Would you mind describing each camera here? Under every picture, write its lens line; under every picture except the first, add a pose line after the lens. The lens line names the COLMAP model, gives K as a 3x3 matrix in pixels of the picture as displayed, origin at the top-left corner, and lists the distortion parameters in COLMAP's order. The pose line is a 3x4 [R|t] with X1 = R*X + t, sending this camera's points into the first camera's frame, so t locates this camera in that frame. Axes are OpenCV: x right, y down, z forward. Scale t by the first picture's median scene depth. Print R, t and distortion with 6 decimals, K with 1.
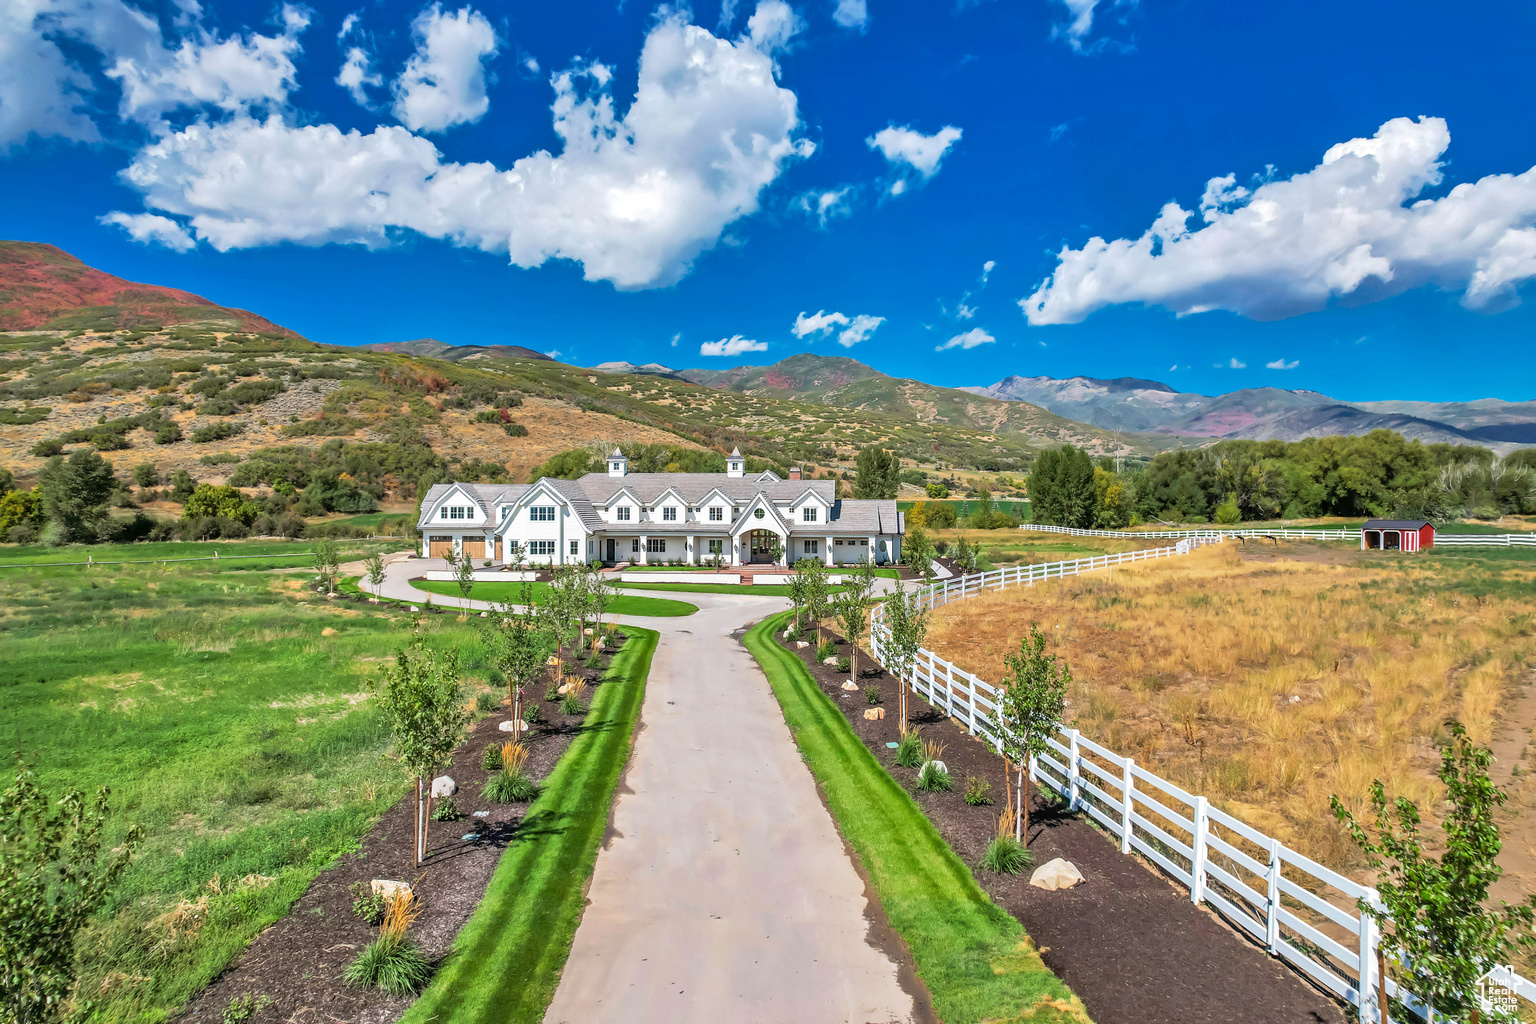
lens RADIAL K [[981.0, 0, 774.6], [0, 981.0, 512.8], [0, 0, 1]] dist [-0.076779, 0.069759]
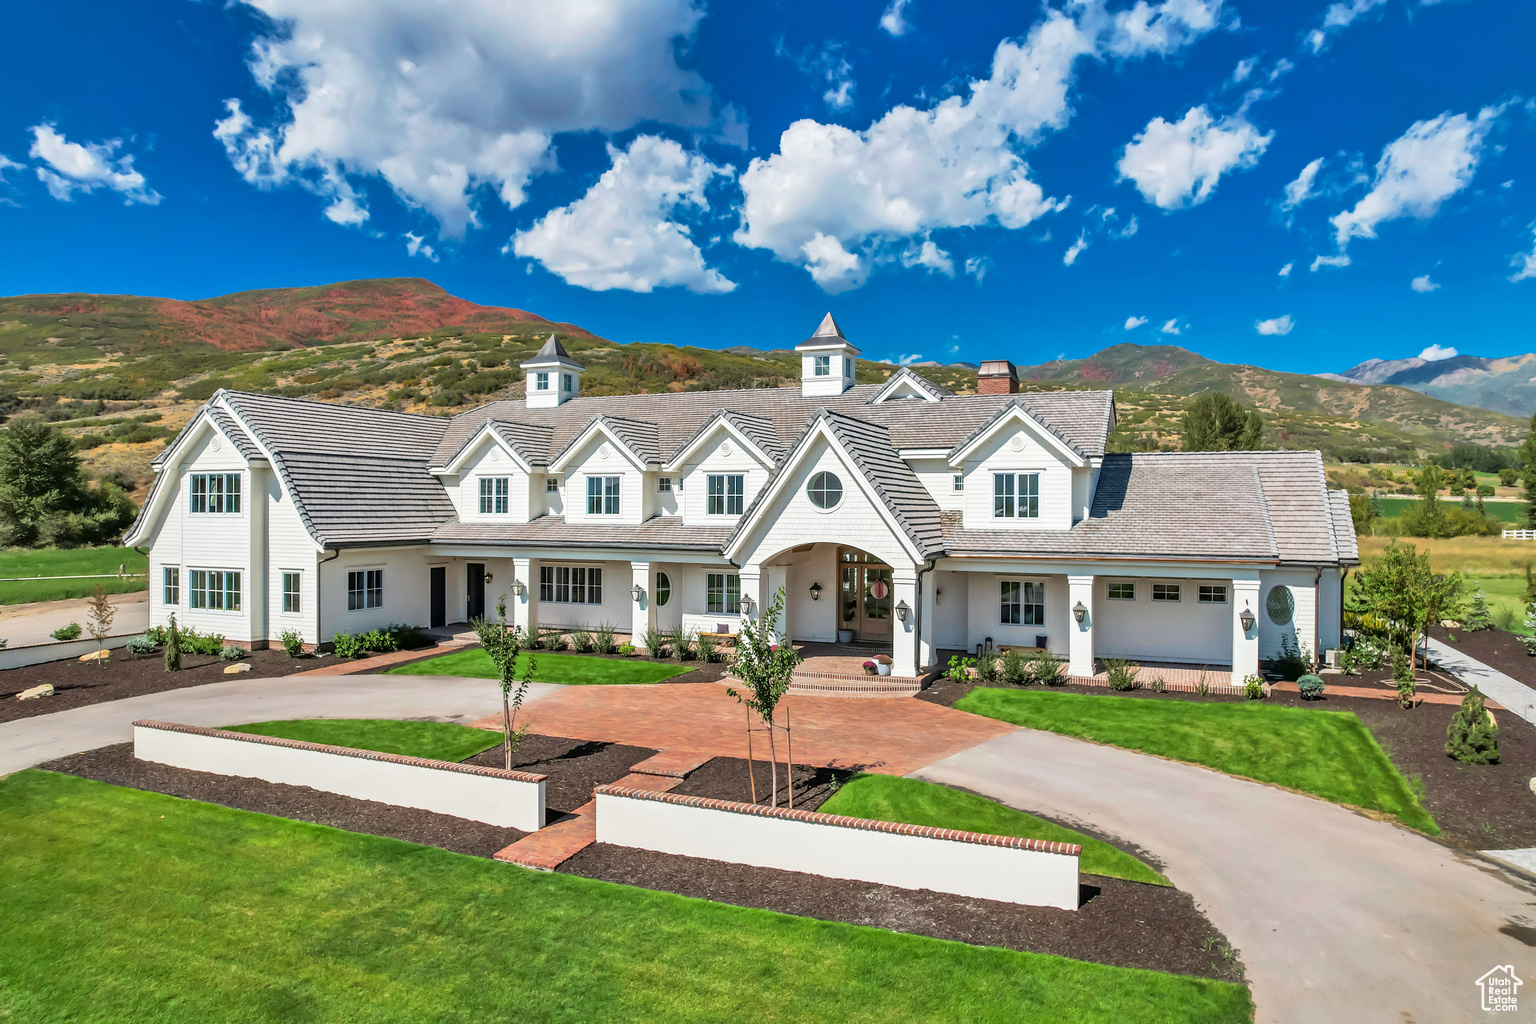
lens RADIAL K [[981.0, 0, 774.6], [0, 981.0, 512.8], [0, 0, 1]] dist [-0.076779, 0.069759]
pose [[0.950666, 0.001682, -0.310212, 0.017803], [-0.002130, 0.999997, -0.001105, 0.002344], [0.310210, 0.001711, 0.950667, 0.213798]]
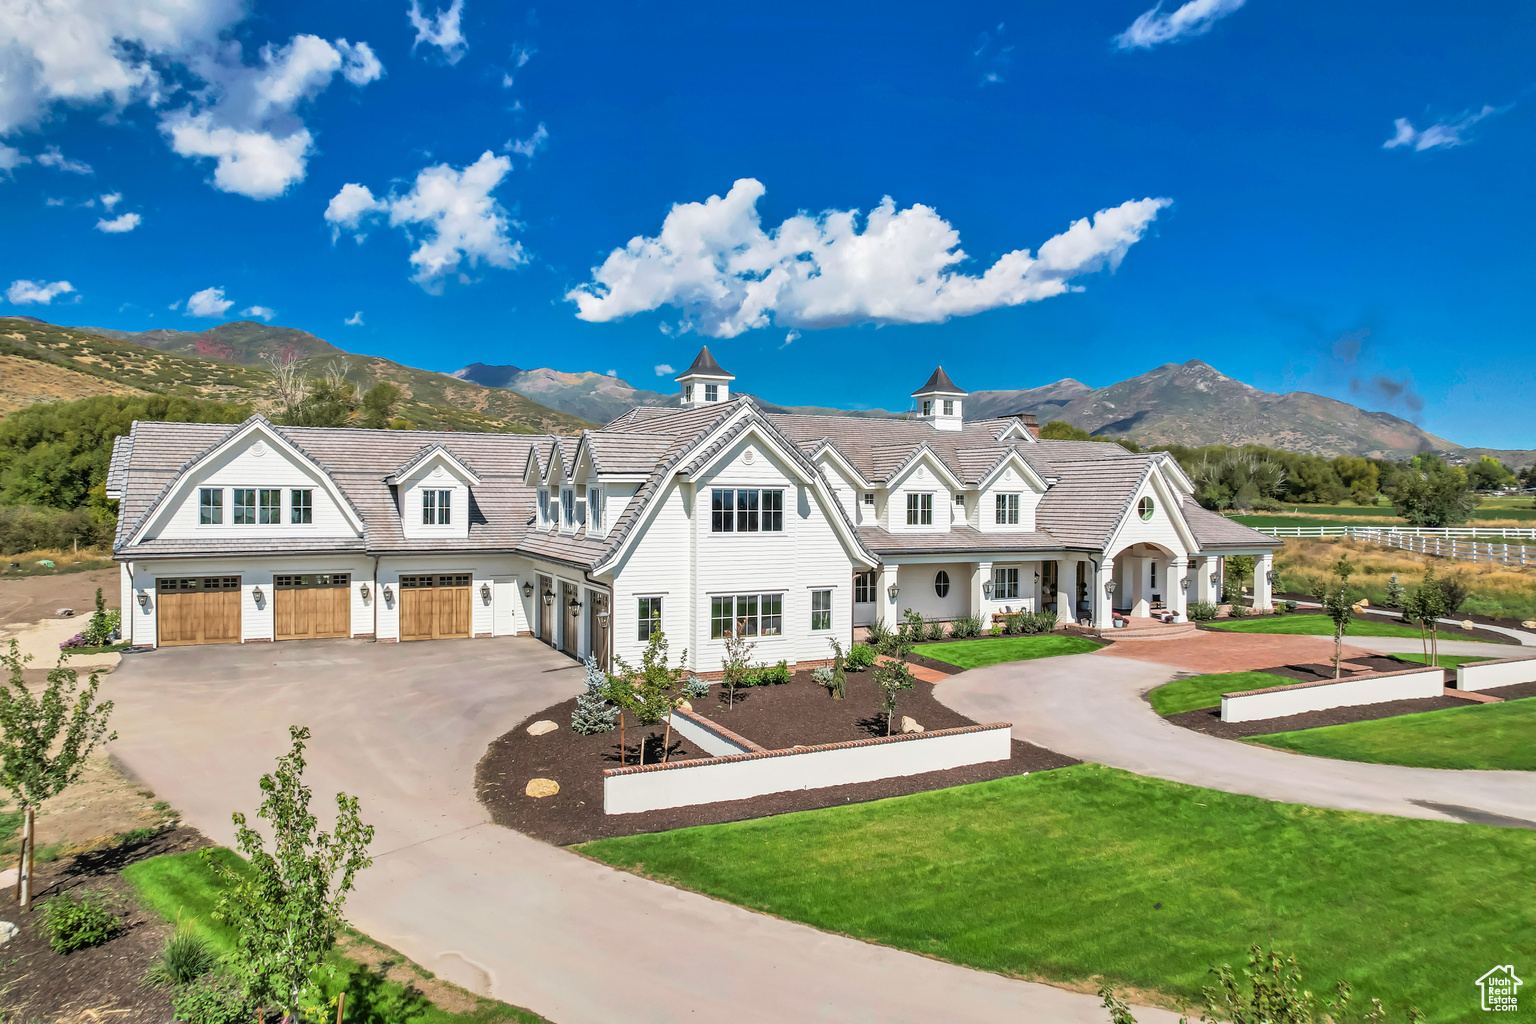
lens RADIAL K [[981.0, 0, 774.6], [0, 981.0, 512.8], [0, 0, 1]] dist [-0.076779, 0.069759]
pose [[0.856620, -0.004338, 0.515930, -0.115598], [-0.000822, 0.999952, 0.009773, -0.000377], [-0.515947, -0.008796, 0.856575, 0.209843]]
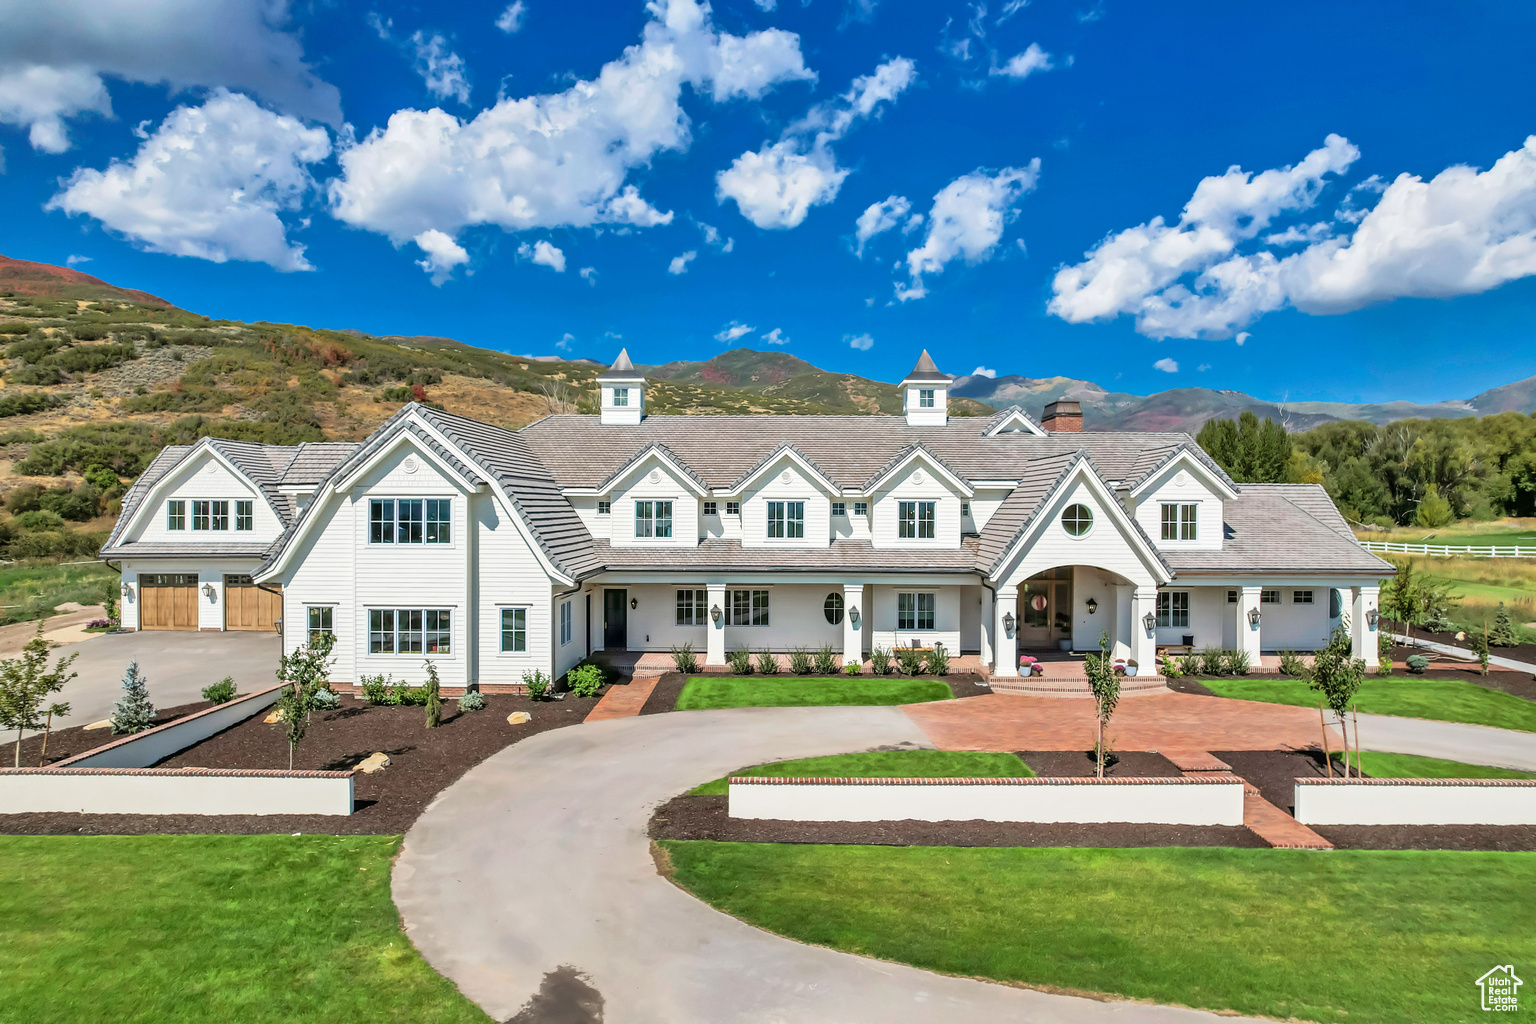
lens RADIAL K [[981.0, 0, 774.6], [0, 981.0, 512.8], [0, 0, 1]] dist [-0.076779, 0.069759]
pose [[0.997643, 0.000068, 0.068620, -0.041984], [-0.000226, 0.999997, 0.002291, -0.000664], [-0.068620, -0.002301, 0.997640, 0.200189]]
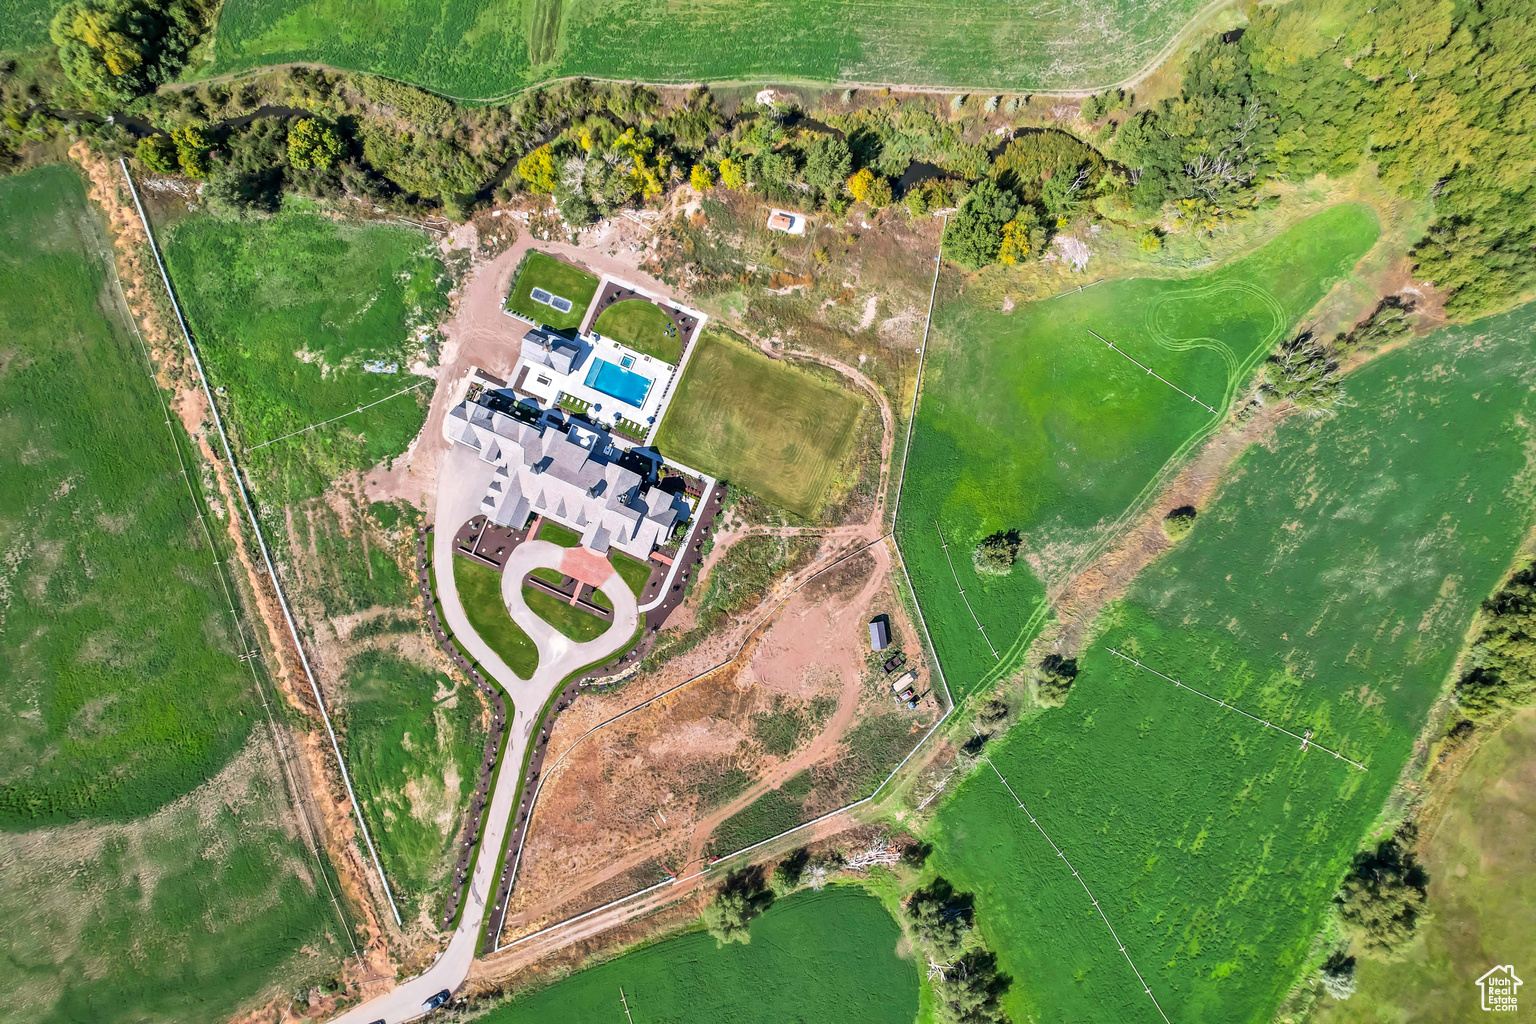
lens RADIAL K [[981.0, 0, 774.6], [0, 981.0, 512.8], [0, 0, 1]] dist [-0.076779, 0.069759]
pose [[0.943617, 0.330785, -0.012975, 0.110282], [-0.002195, 0.045447, 0.998964, -0.650361], [0.331032, -0.942611, 0.043610, 0.331093]]
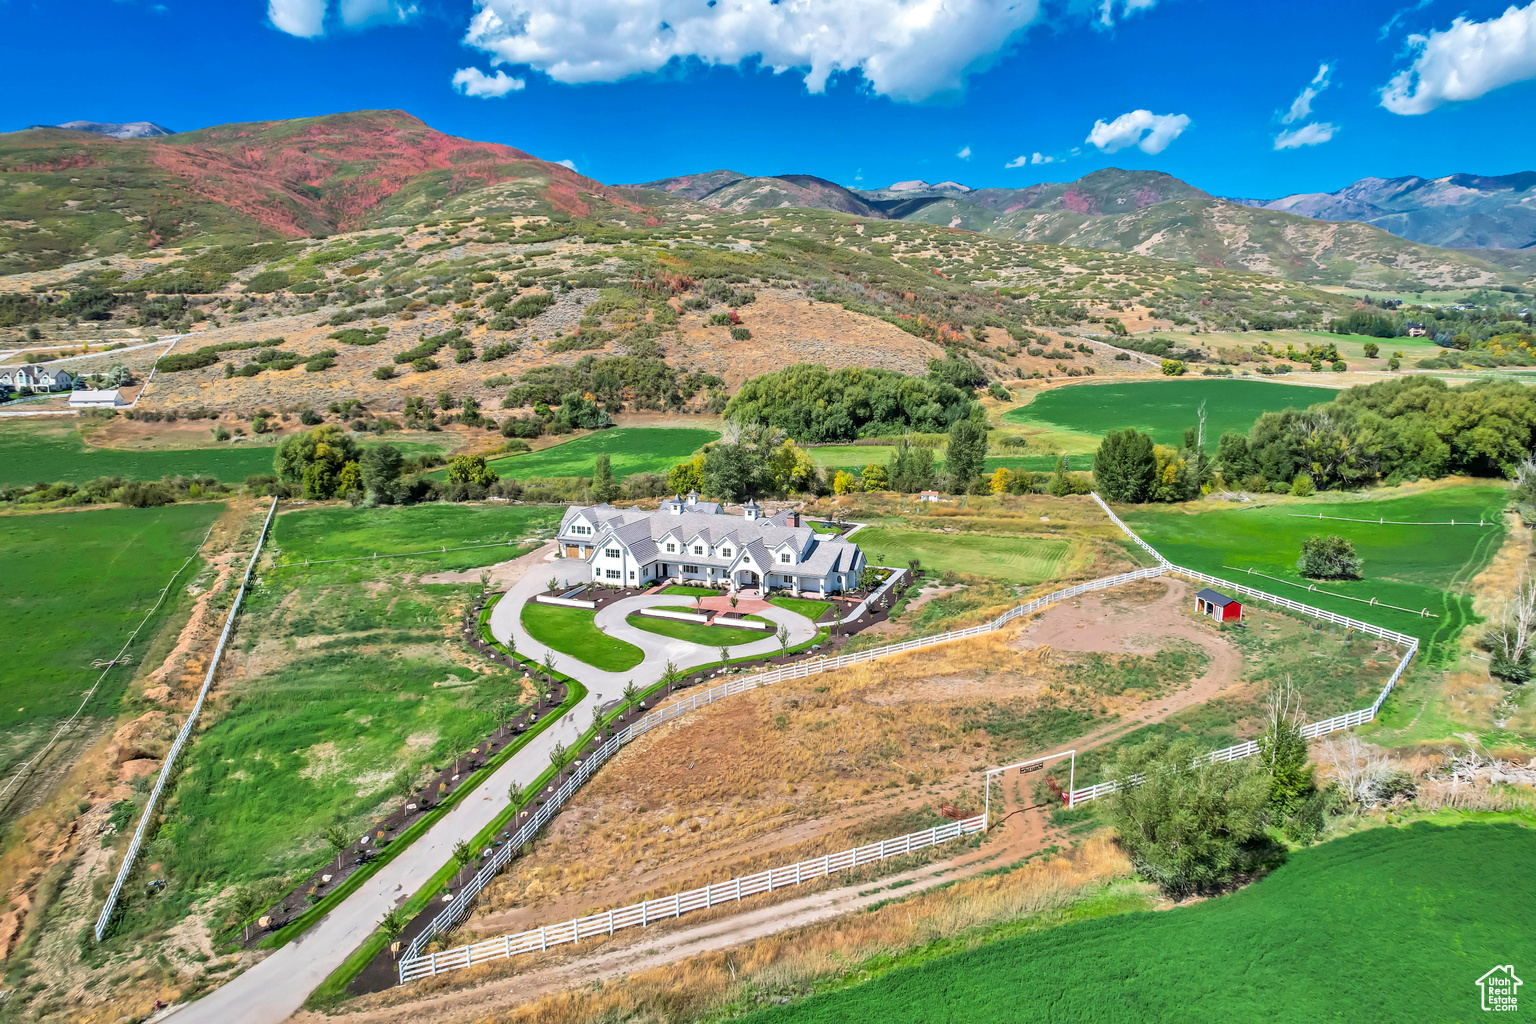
lens RADIAL K [[981.0, 0, 774.6], [0, 981.0, 512.8], [0, 0, 1]] dist [-0.076779, 0.069759]
pose [[0.955396, 0.050824, -0.290921, 0.135931], [0.002689, 0.983543, 0.180655, -0.101188], [0.295315, -0.173379, 0.939536, -0.113995]]
